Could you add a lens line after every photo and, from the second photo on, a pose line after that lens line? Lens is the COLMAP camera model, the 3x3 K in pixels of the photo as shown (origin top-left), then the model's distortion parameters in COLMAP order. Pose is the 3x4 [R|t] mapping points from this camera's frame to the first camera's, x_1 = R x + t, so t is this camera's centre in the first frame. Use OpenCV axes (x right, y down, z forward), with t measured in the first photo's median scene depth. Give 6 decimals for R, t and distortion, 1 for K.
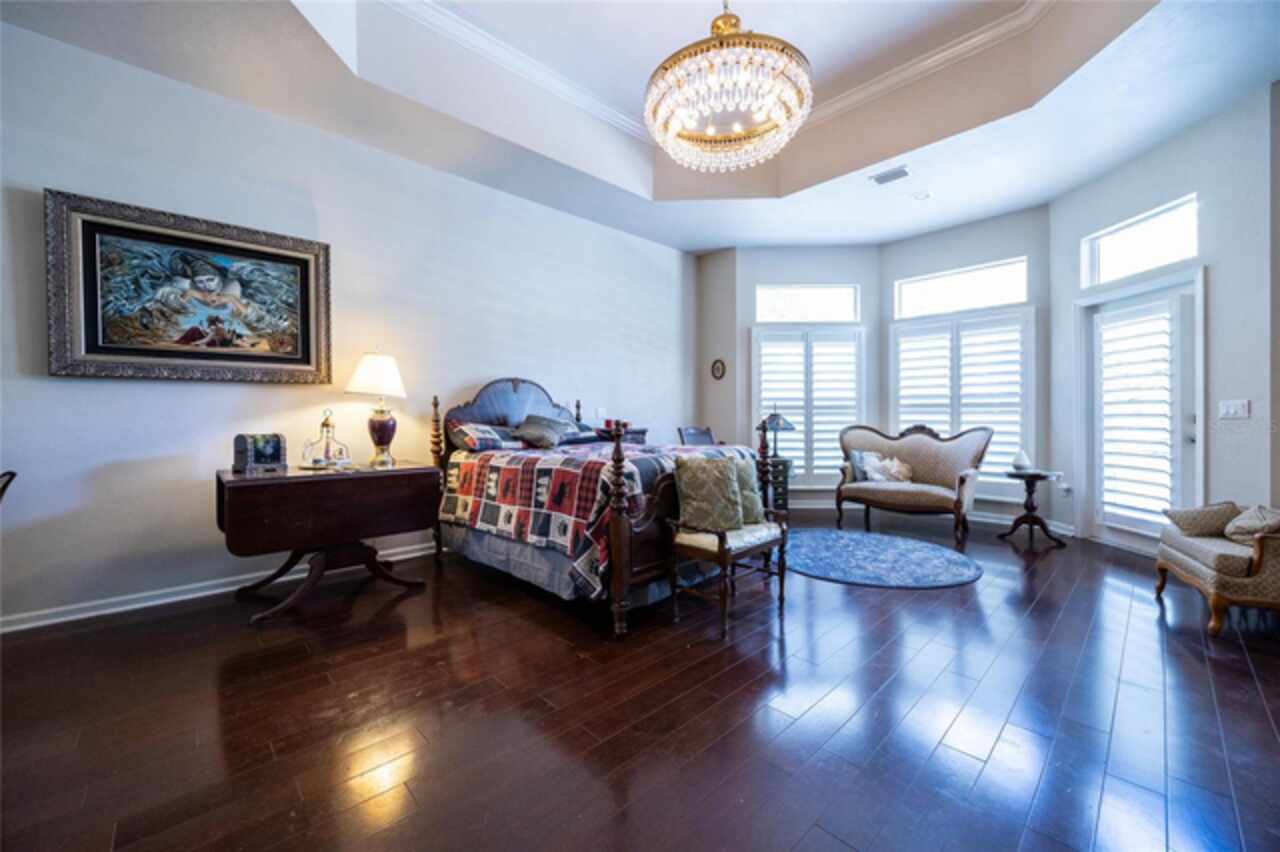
lens RADIAL K [[505.5, 0, 626.9], [0, 505.5, 419.1], [0, 0, 1]] dist [-0.001230, -0.000043]
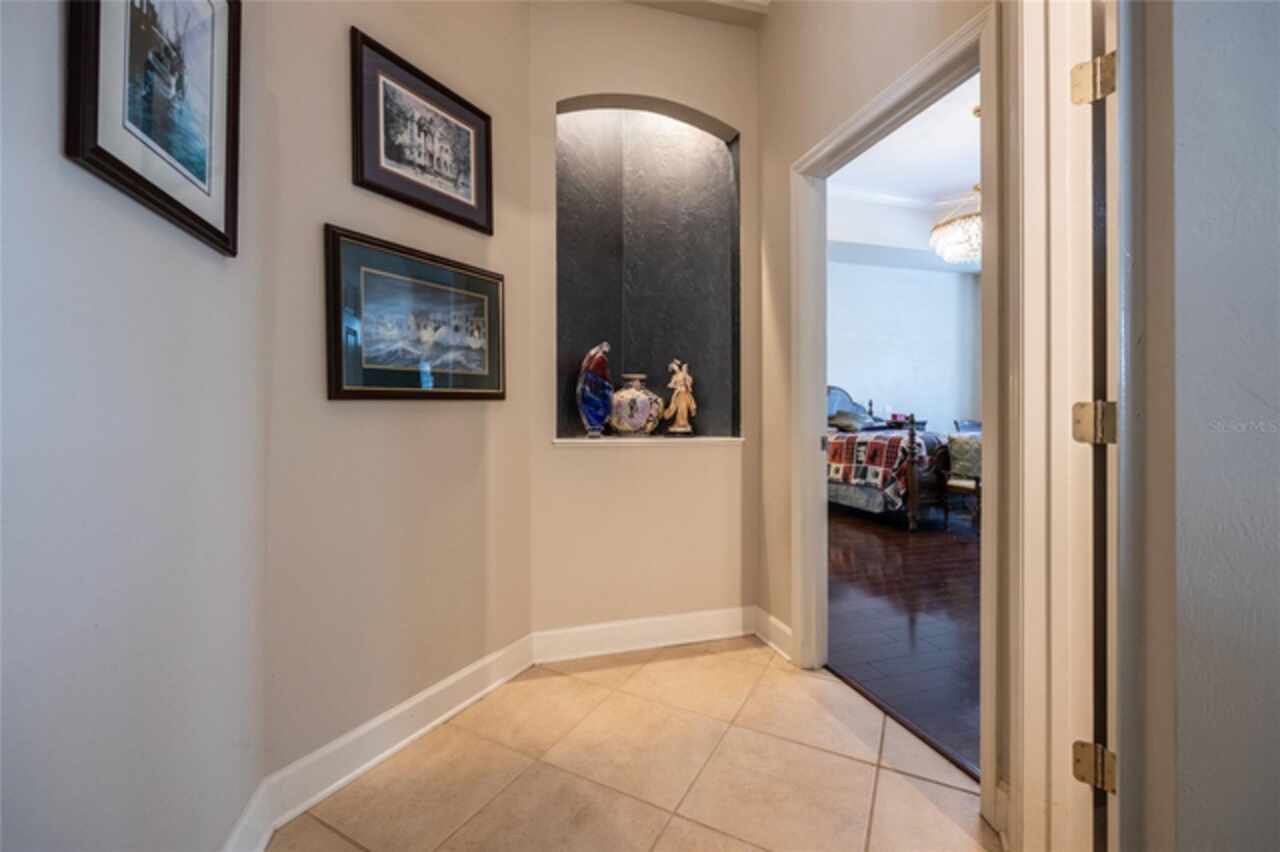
lens RADIAL K [[527.1, 0, 640.0], [0, 527.1, 426.0], [0, 0, 1]] dist [-0.012322, 0.000020]
pose [[0.901063, 0.009118, -0.433593, -0.073126], [0.000599, 0.999752, 0.022269, 0.003596], [0.433688, -0.020326, 0.900834, -1.032419]]
